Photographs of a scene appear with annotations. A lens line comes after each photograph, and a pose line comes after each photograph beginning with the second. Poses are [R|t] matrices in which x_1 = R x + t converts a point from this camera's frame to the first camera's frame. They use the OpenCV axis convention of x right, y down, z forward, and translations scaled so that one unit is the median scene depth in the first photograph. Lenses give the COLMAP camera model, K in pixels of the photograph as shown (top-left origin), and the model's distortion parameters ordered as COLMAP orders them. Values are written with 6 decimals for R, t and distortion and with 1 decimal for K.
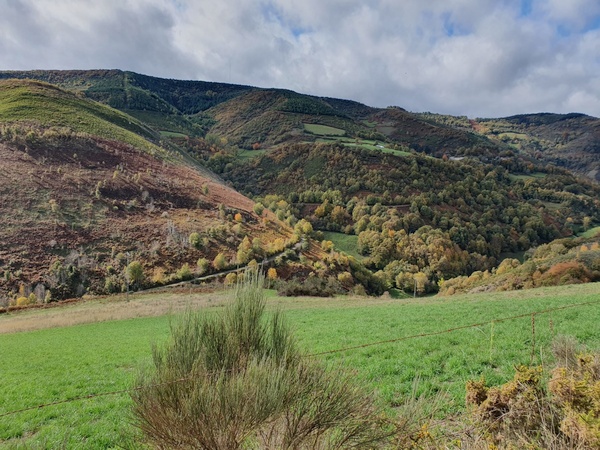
lens RADIAL K [[471.8, 0, 299.3], [0, 471.8, 226.8], [0, 0, 1]] dist [0.019872, -0.011804]
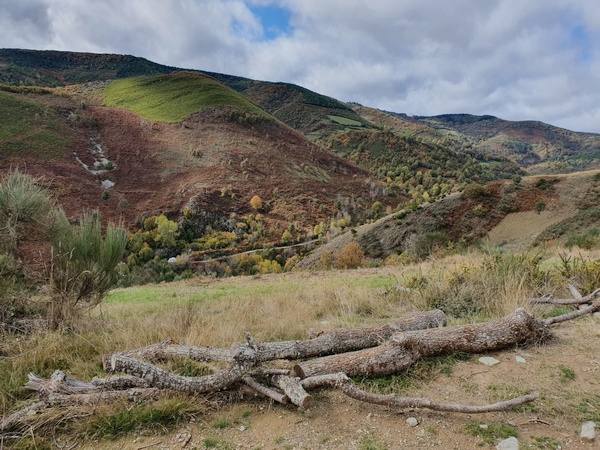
lens RADIAL K [[471.8, 0, 300.4], [0, 471.8, 224.4], [0, 0, 1]] dist [0.019872, -0.011804]
pose [[0.976954, -0.005582, 0.213376, -0.612403], [0.002777, 0.999906, 0.013443, 0.085409], [-0.213431, -0.012541, 0.976878, -0.319105]]
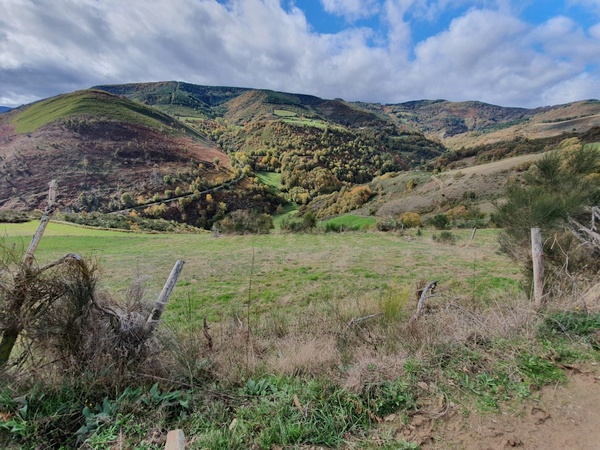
lens RADIAL K [[239.3, 0, 300.7], [0, 239.3, 221.9], [0, 0, 1]] dist [-0.010219, -0.000706]
pose [[0.999580, -0.024342, -0.015734, 0.225092], [0.027217, 0.974963, 0.220696, -0.001645], [0.009968, -0.221032, 0.975216, 0.048451]]
